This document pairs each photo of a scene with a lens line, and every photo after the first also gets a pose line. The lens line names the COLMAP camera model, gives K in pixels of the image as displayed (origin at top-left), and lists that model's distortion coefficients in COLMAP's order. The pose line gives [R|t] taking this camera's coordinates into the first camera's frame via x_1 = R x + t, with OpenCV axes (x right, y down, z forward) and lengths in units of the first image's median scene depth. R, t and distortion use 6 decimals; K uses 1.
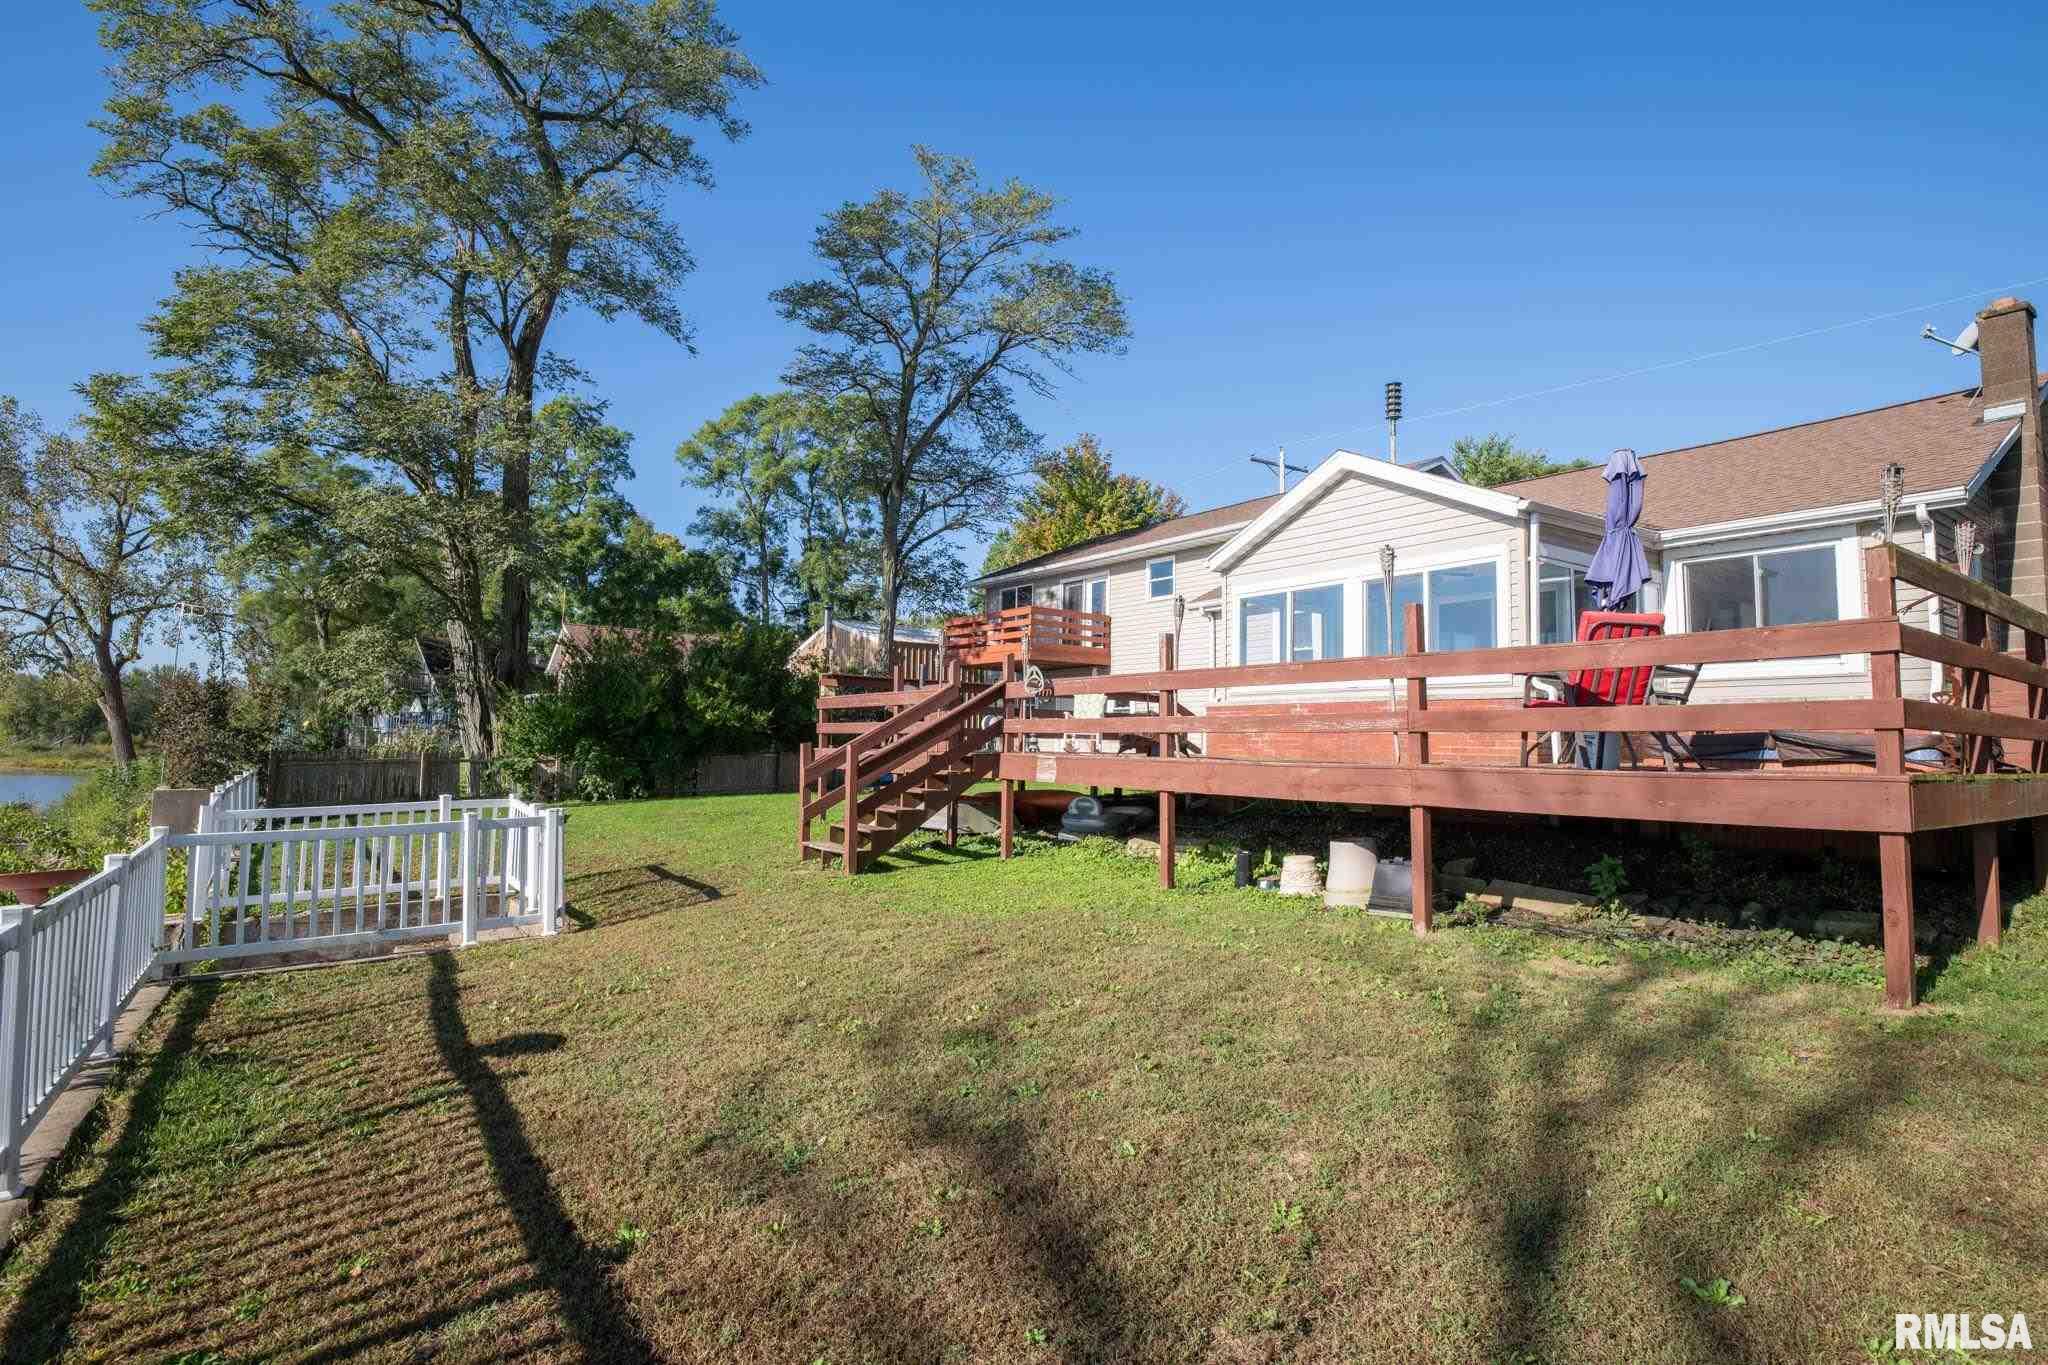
lens RADIAL K [[1002.7, 0, 1024.2], [0, 1002.7, 679.2], [0, 0, 1]] dist [-0.013665, -0.024567]
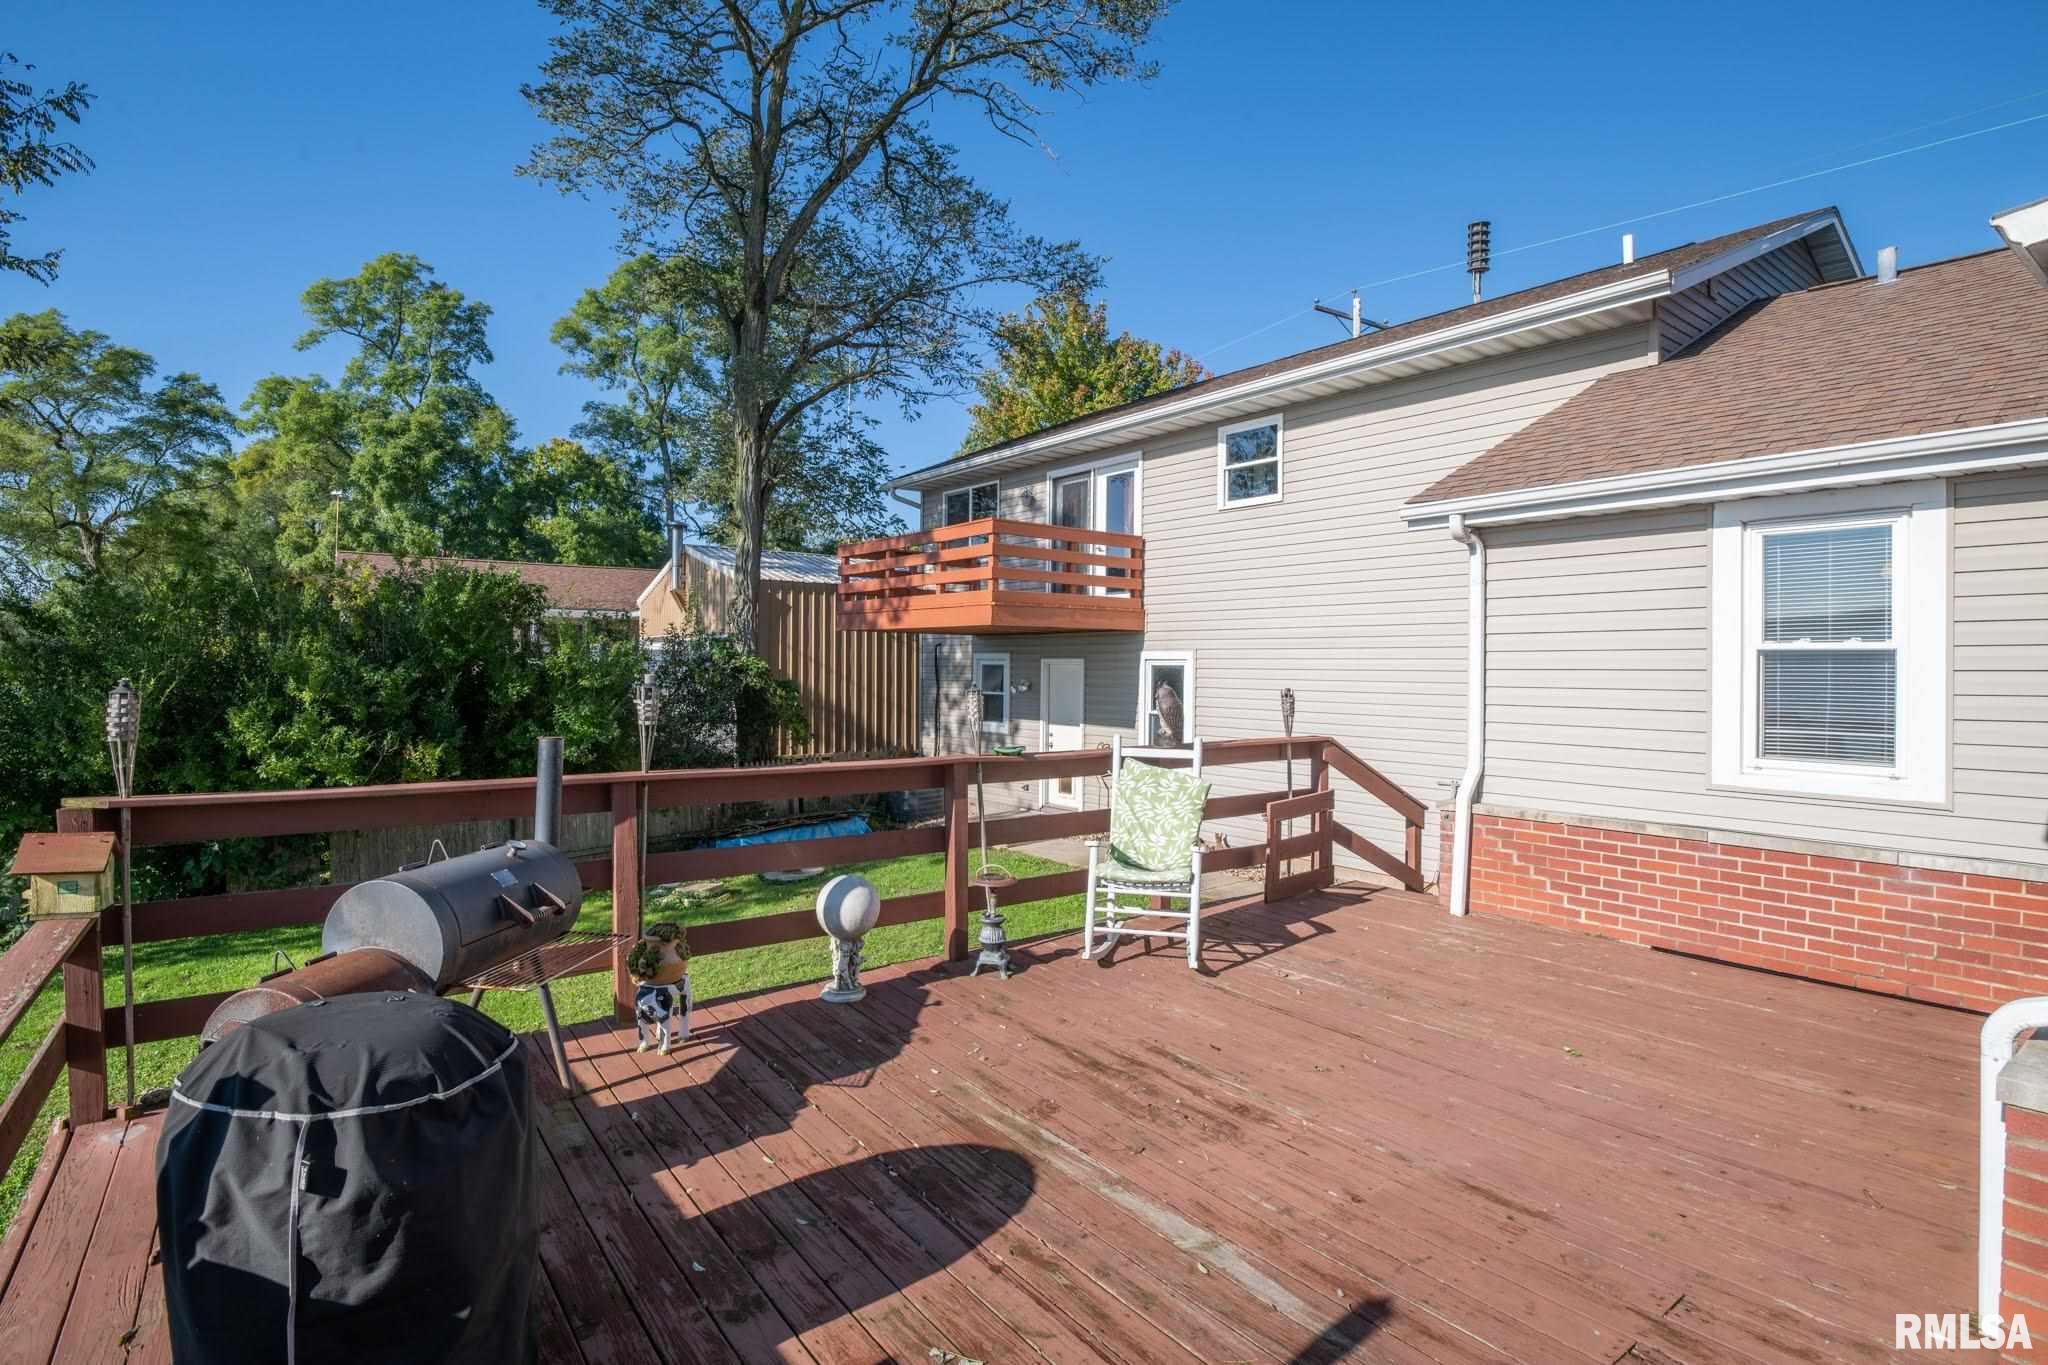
lens RADIAL K [[1002.7, 0, 1024.2], [0, 1002.7, 679.2], [0, 0, 1]] dist [-0.013665, -0.024567]
pose [[0.999545, -0.008068, 0.029072, 0.005756], [0.005726, 0.996800, 0.079735, -0.024275], [-0.029622, -0.079532, 0.996392, 0.367271]]
